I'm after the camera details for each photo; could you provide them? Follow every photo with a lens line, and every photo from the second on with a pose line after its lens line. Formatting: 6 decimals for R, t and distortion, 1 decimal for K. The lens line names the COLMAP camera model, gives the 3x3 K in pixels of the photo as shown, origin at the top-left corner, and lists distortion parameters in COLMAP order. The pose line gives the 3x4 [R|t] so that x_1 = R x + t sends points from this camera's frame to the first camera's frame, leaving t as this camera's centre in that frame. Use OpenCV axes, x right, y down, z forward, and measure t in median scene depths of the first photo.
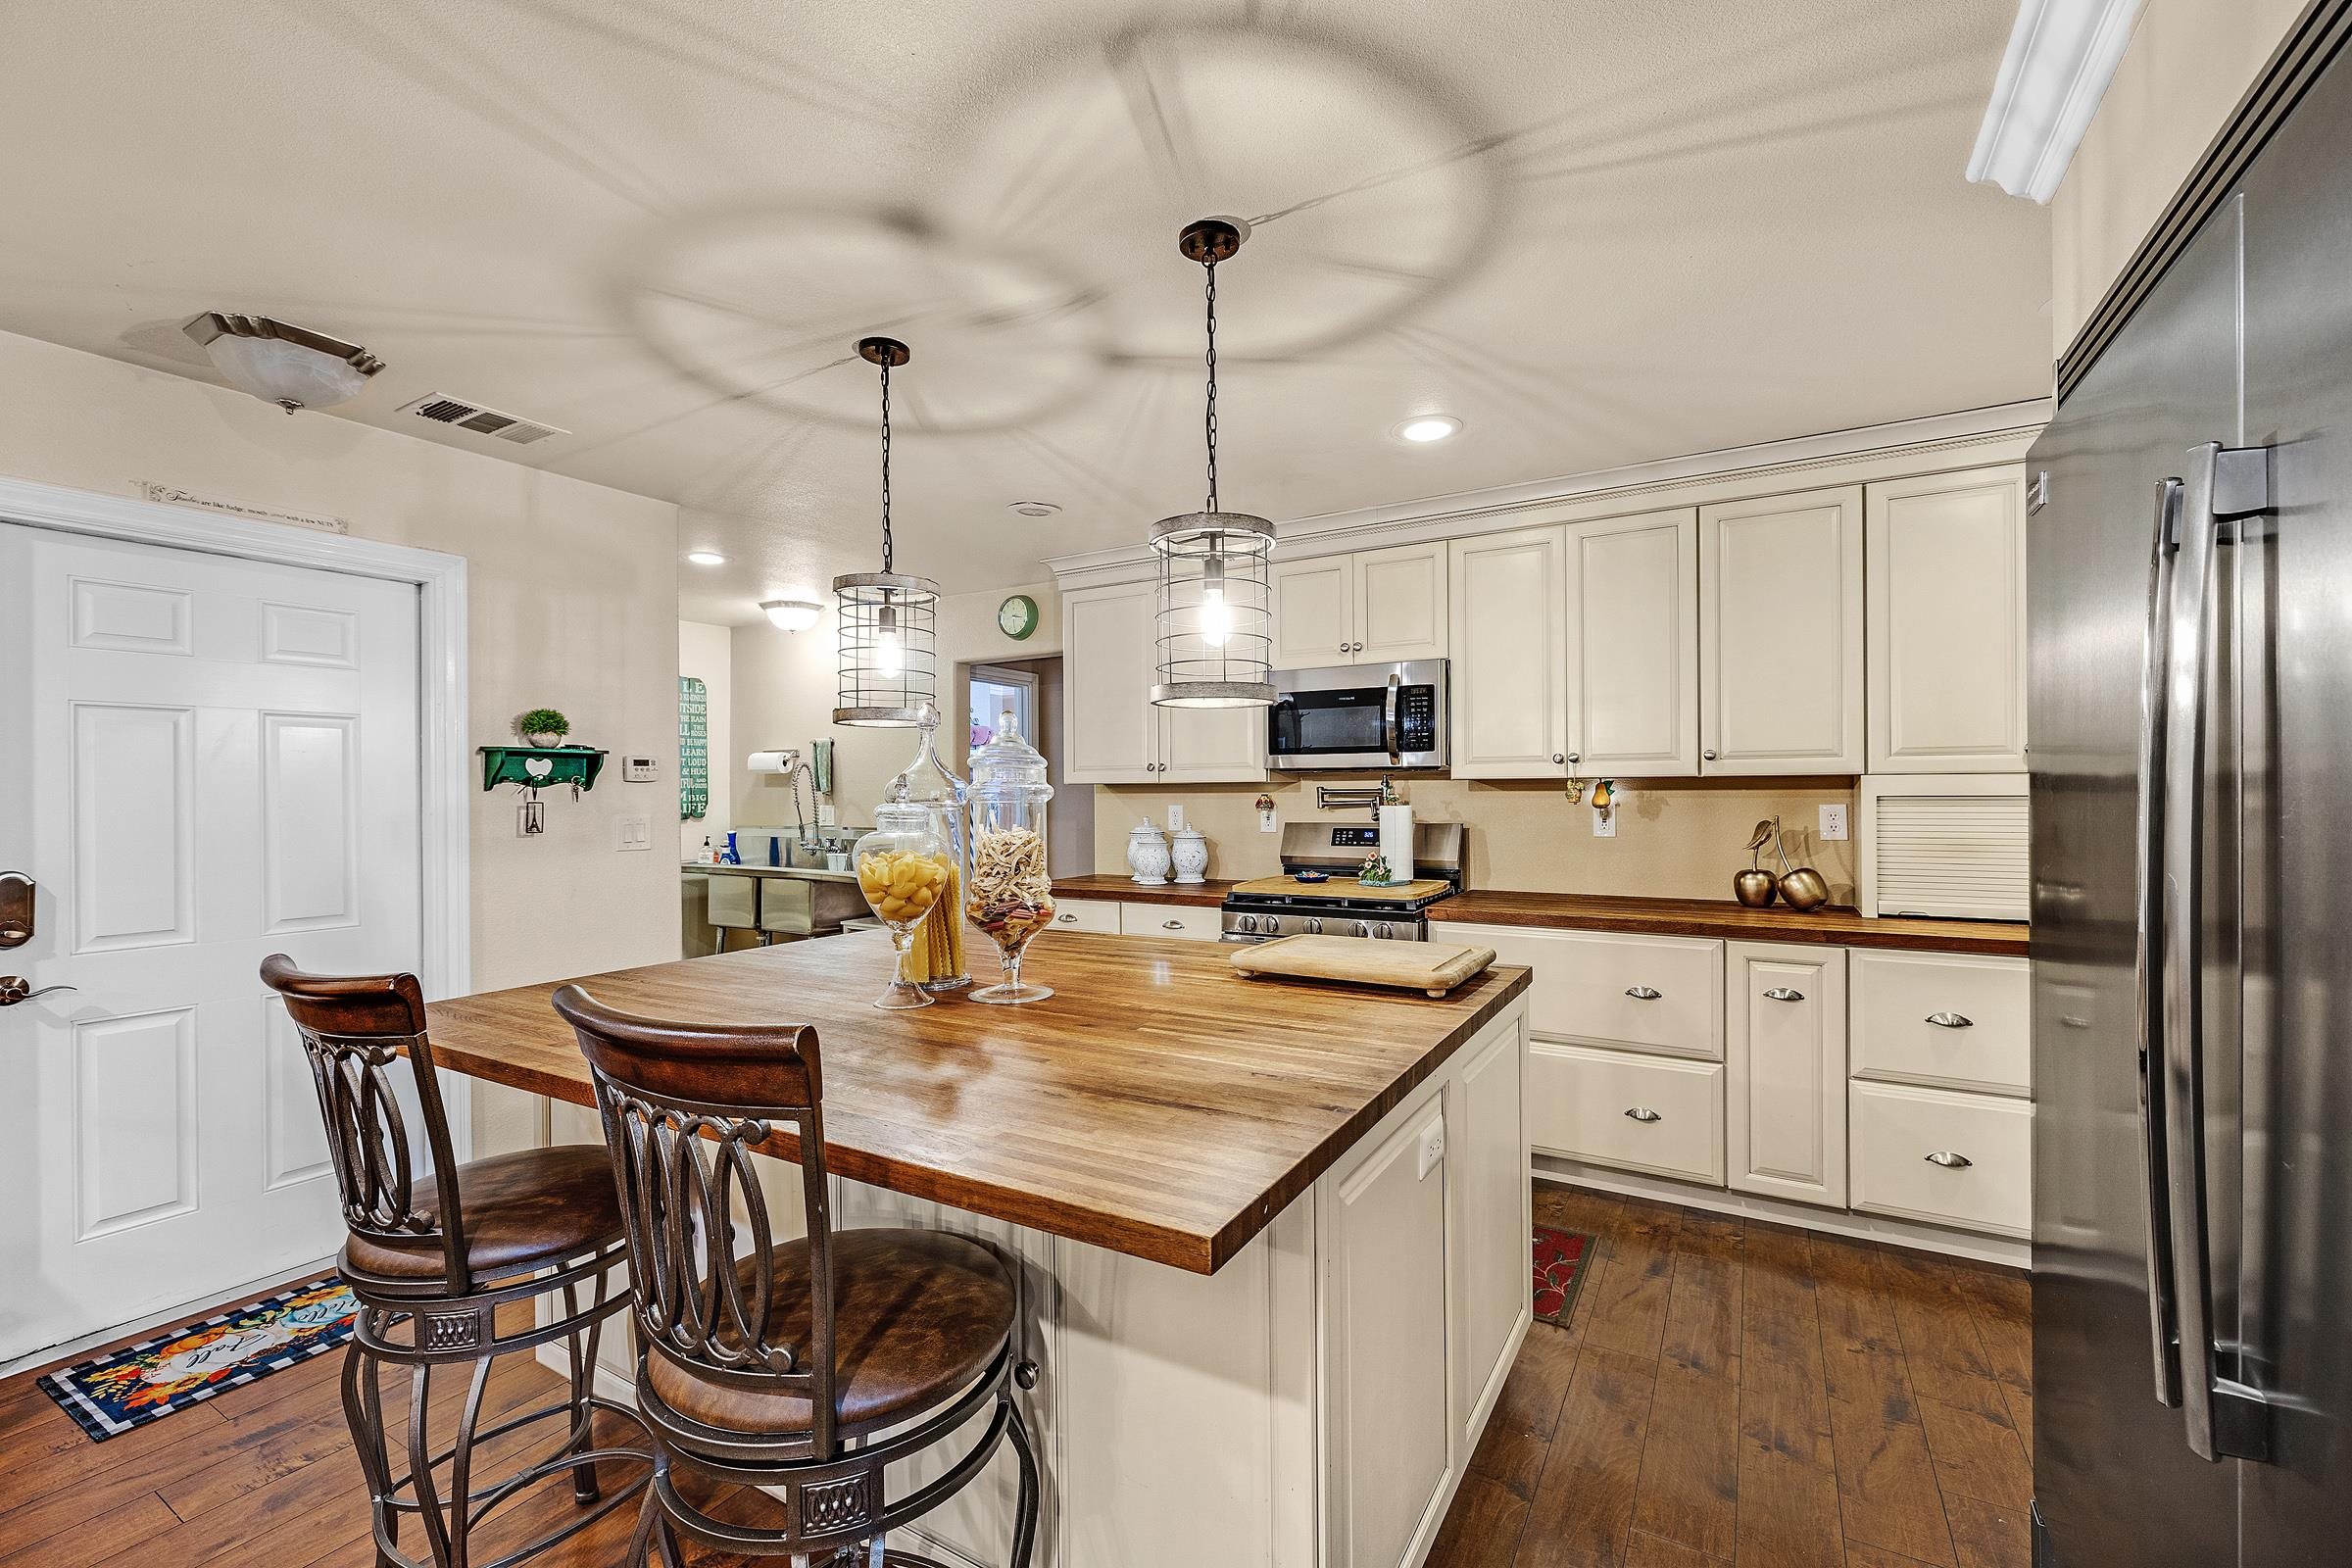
lens RADIAL K [[976.2, 0, 1189.3], [0, 976.2, 792.8], [0, 0, 1]] dist [-0.003297, -0.000012]
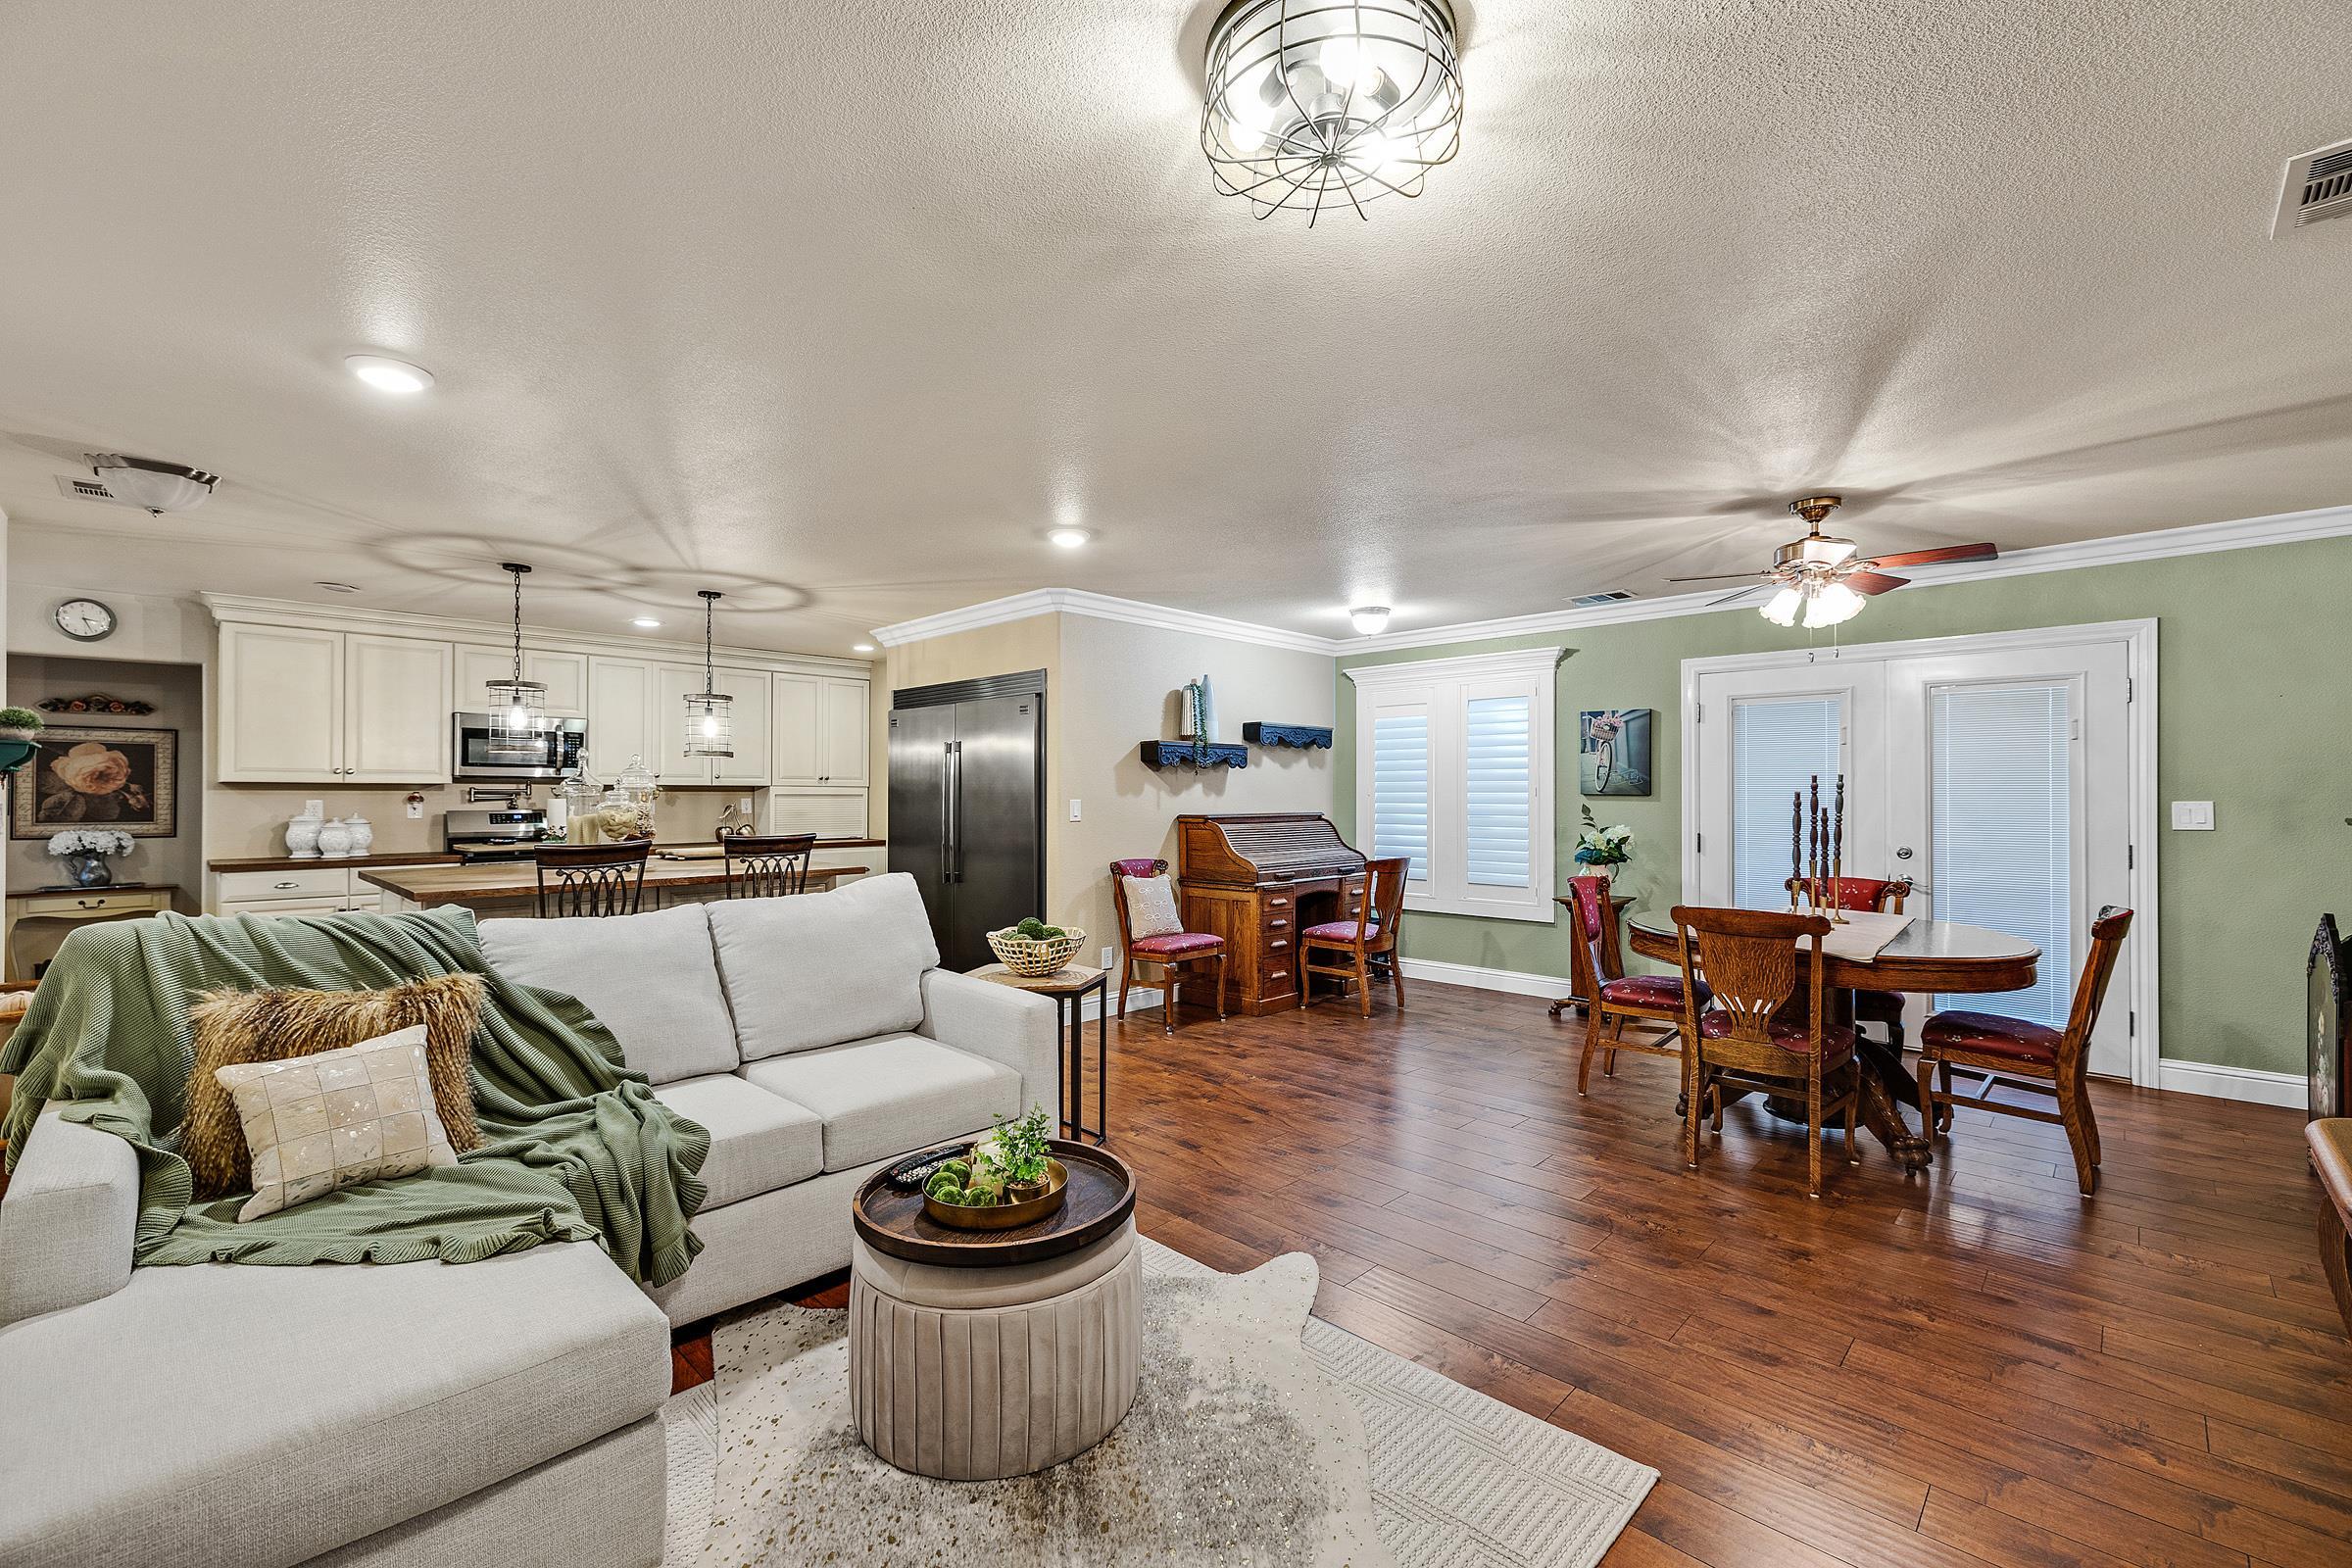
lens RADIAL K [[976.2, 0, 1181.3], [0, 976.2, 788.4], [0, 0, 1]] dist [-0.003297, -0.000012]
pose [[0.235881, 0.014444, 0.971675, -1.238019], [0.002689, 0.999876, -0.015516, 0.024977], [-0.971778, 0.006273, 0.235813, -0.514965]]
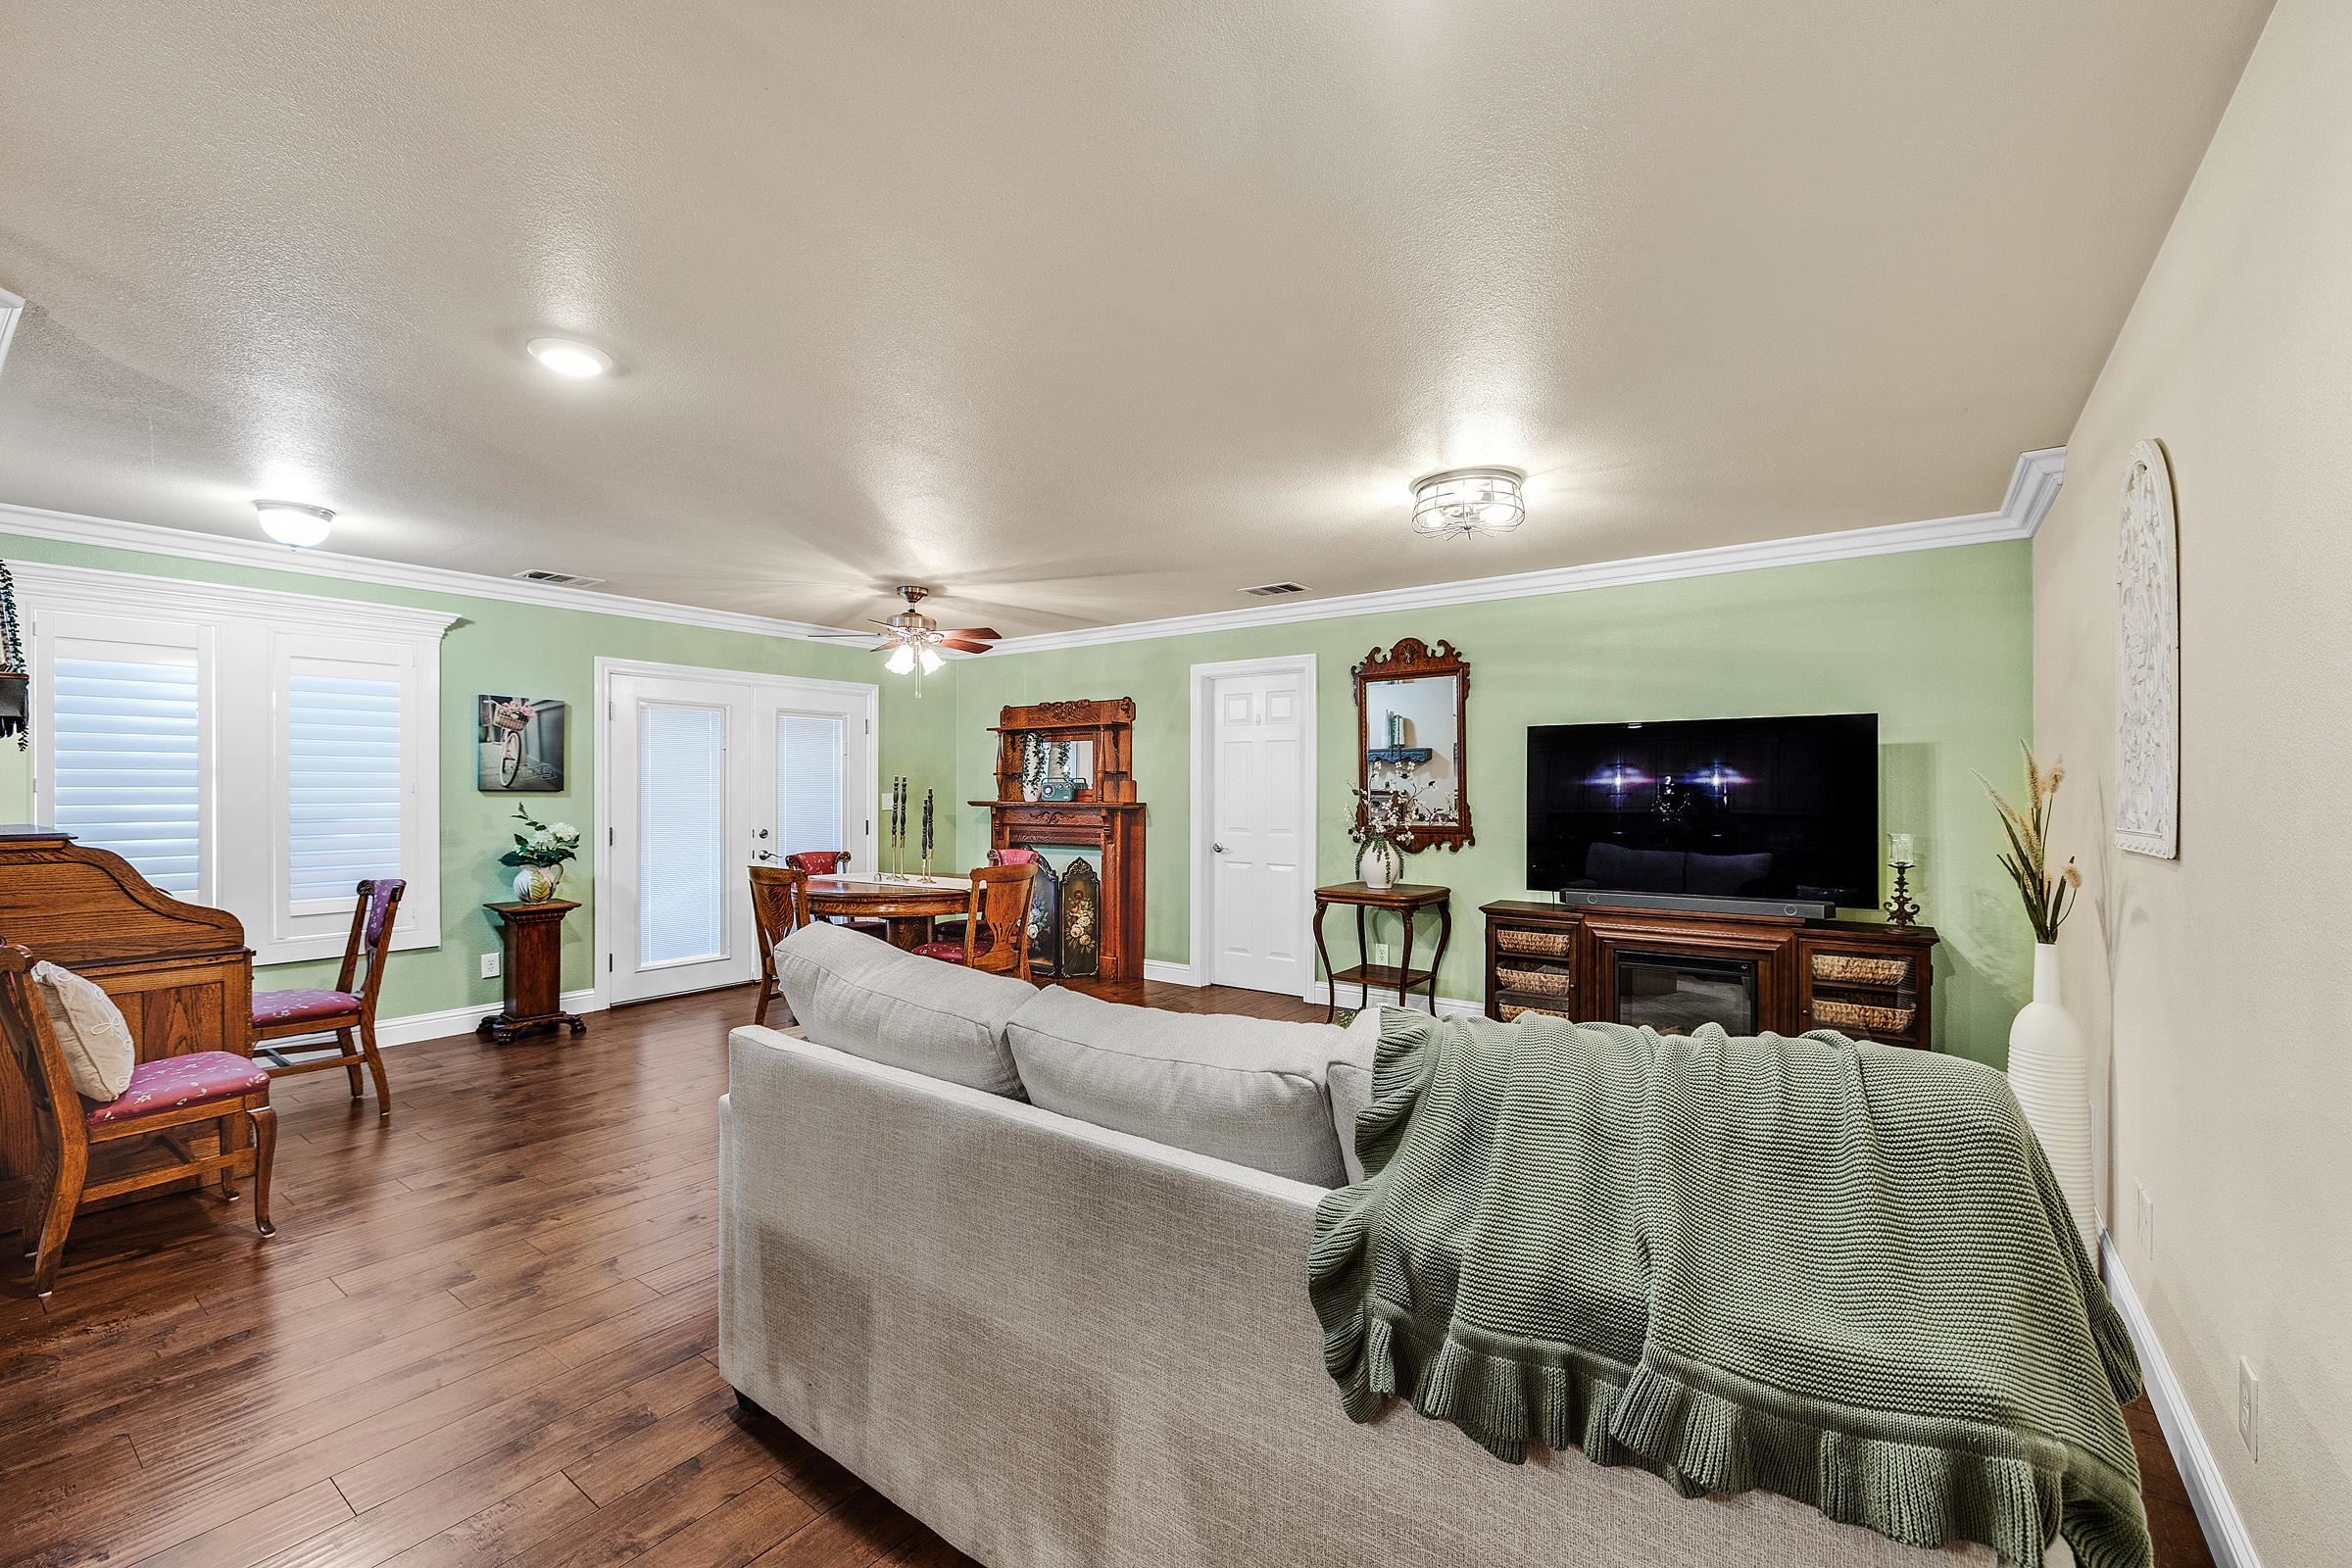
lens RADIAL K [[976.2, 0, 1182.3], [0, 976.2, 784.1], [0, 0, 1]] dist [-0.003297, -0.000012]
pose [[-0.994737, 0.008967, 0.102064, -0.660272], [0.008804, 0.999959, -0.002041, 0.015002], [-0.102078, -0.001132, -0.994776, 0.499098]]
